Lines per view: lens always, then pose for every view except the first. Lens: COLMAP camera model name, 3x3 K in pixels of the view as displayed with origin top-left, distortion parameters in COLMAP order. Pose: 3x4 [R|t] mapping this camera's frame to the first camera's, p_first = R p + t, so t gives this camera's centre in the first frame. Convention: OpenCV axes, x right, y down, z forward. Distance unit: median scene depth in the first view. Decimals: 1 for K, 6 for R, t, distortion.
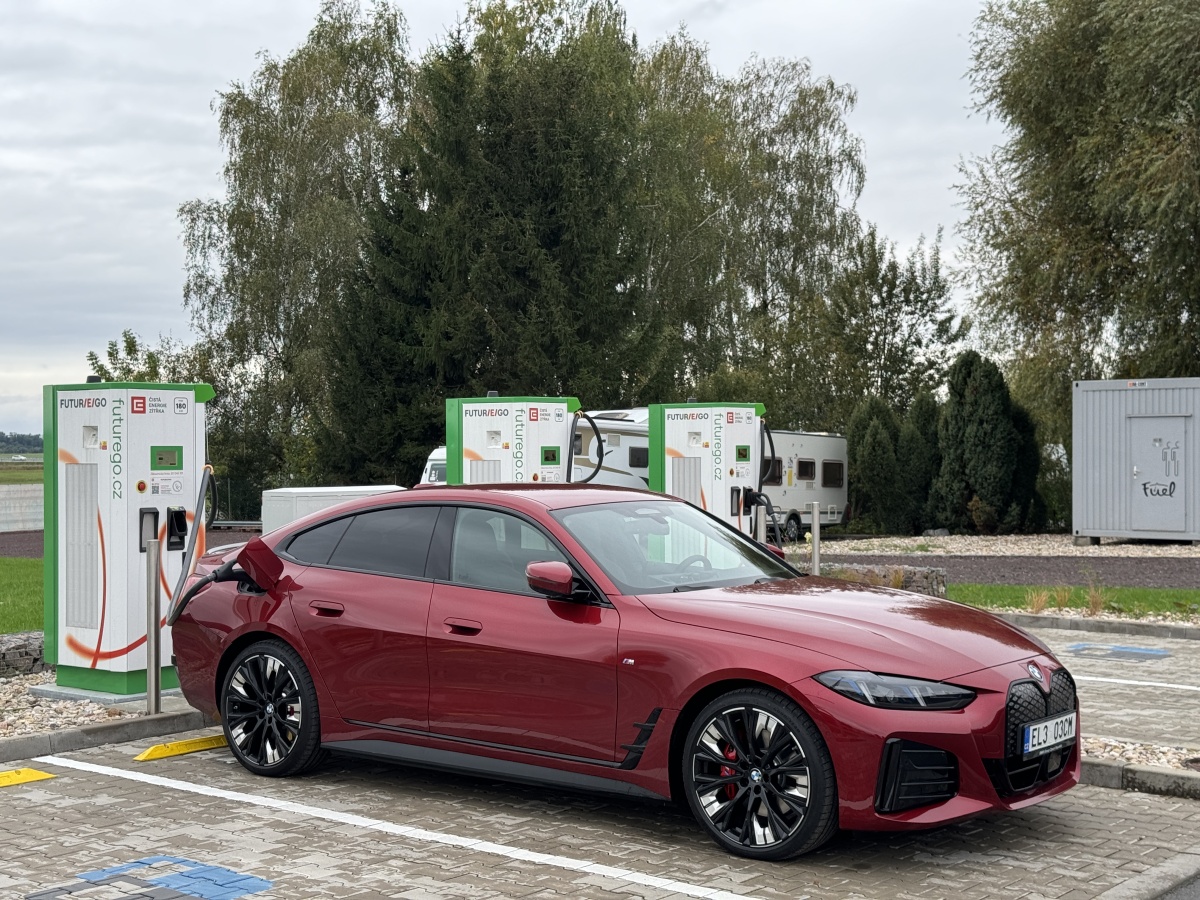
lens RADIAL K [[1725.3, 0, 600.0], [0, 1725.3, 450.0], [0, 0, 1]] dist [0.293971, -1.257047]
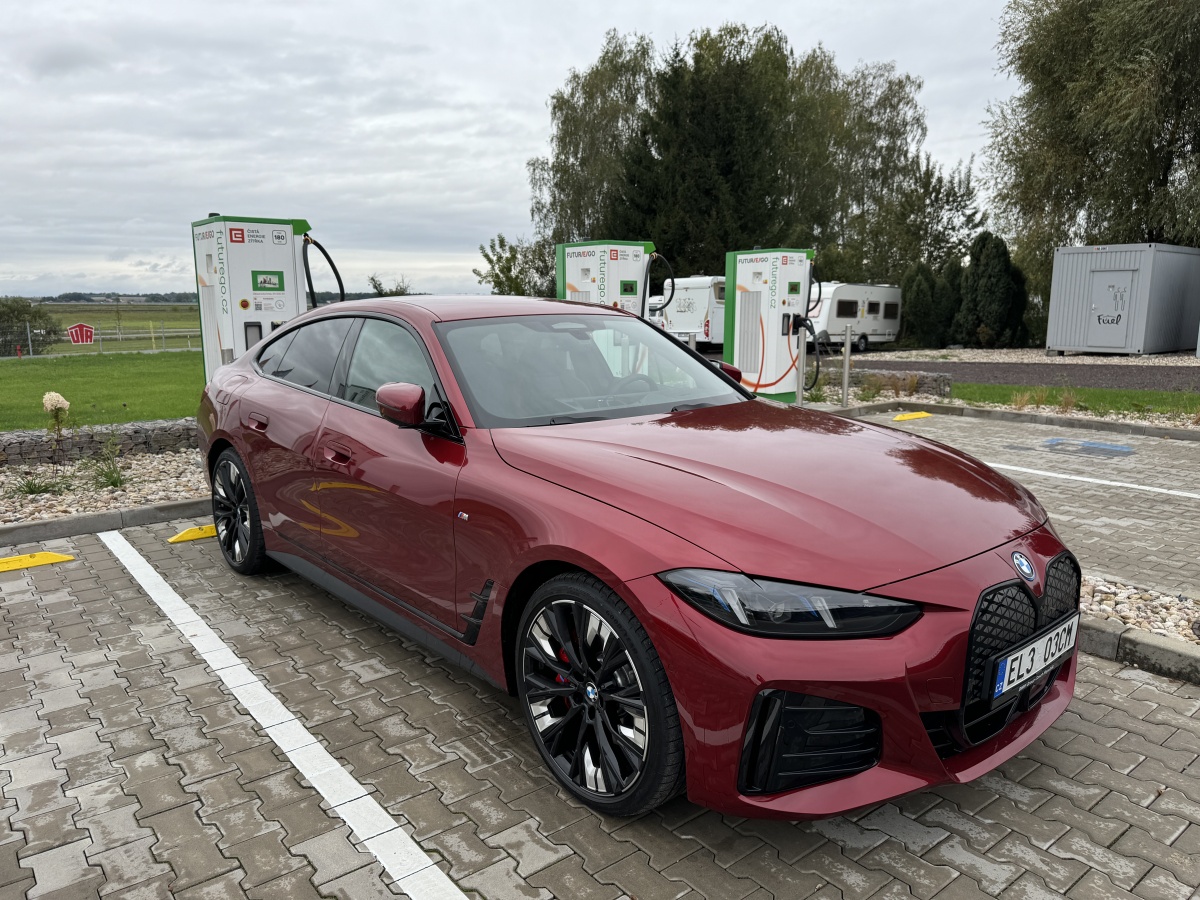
lens RADIAL K [[996.7, 0, 547.7], [0, 996.7, 466.4], [0, 0, 1]] dist [0.110318, -0.182501]
pose [[0.981890, 0.033446, -0.186474, 0.051576], [-0.001759, 0.985860, 0.167562, 0.009115], [0.189441, -0.164199, 0.968065, 0.217035]]
